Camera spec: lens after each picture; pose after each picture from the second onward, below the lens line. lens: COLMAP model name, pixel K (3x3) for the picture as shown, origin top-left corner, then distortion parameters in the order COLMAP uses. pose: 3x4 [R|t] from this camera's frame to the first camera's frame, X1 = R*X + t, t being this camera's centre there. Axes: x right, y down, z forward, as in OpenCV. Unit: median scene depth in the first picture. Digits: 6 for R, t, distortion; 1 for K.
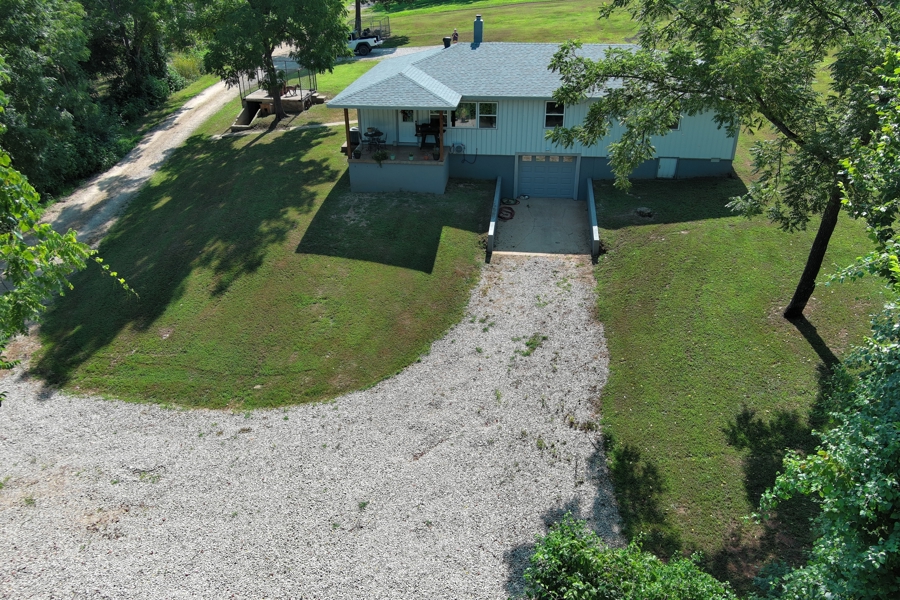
lens RADIAL K [[691.7, 0, 447.1], [0, 691.7, 307.0], [0, 0, 1]] dist [0.015502, -0.011649]
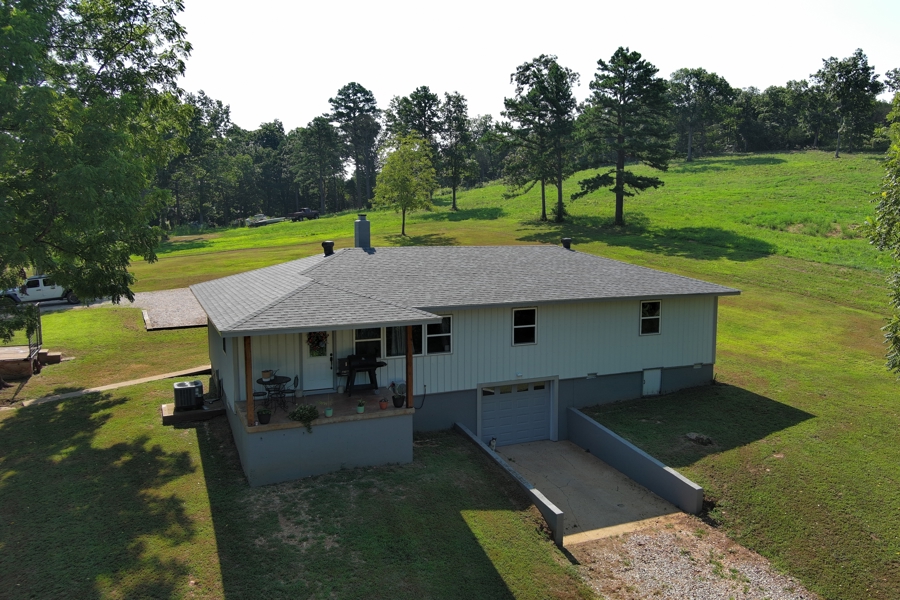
lens RADIAL K [[691.7, 0, 449.0], [0, 691.7, 298.7], [0, 0, 1]] dist [0.015502, -0.011649]
pose [[0.863323, -0.046923, 0.502466, -0.296478], [0.230957, 0.922014, -0.310722, -0.107868], [-0.448701, 0.384302, 0.806833, 0.482177]]
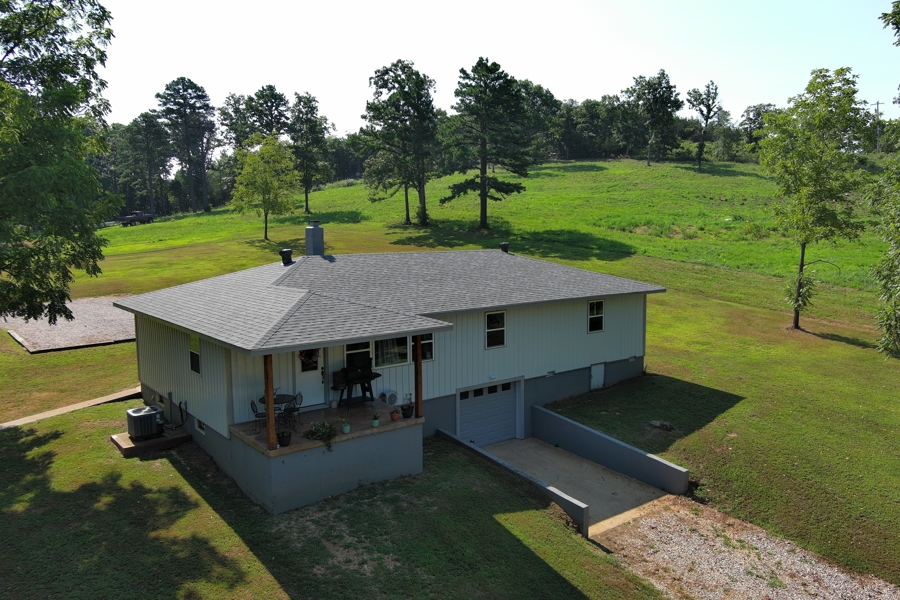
lens RADIAL K [[691.7, 0, 449.2], [0, 691.7, 299.8], [0, 0, 1]] dist [0.015502, -0.011649]
pose [[0.706438, -0.072543, 0.704047, -0.429693], [0.333239, 0.911670, -0.240434, -0.159378], [-0.624417, 0.404468, 0.668213, 0.572172]]
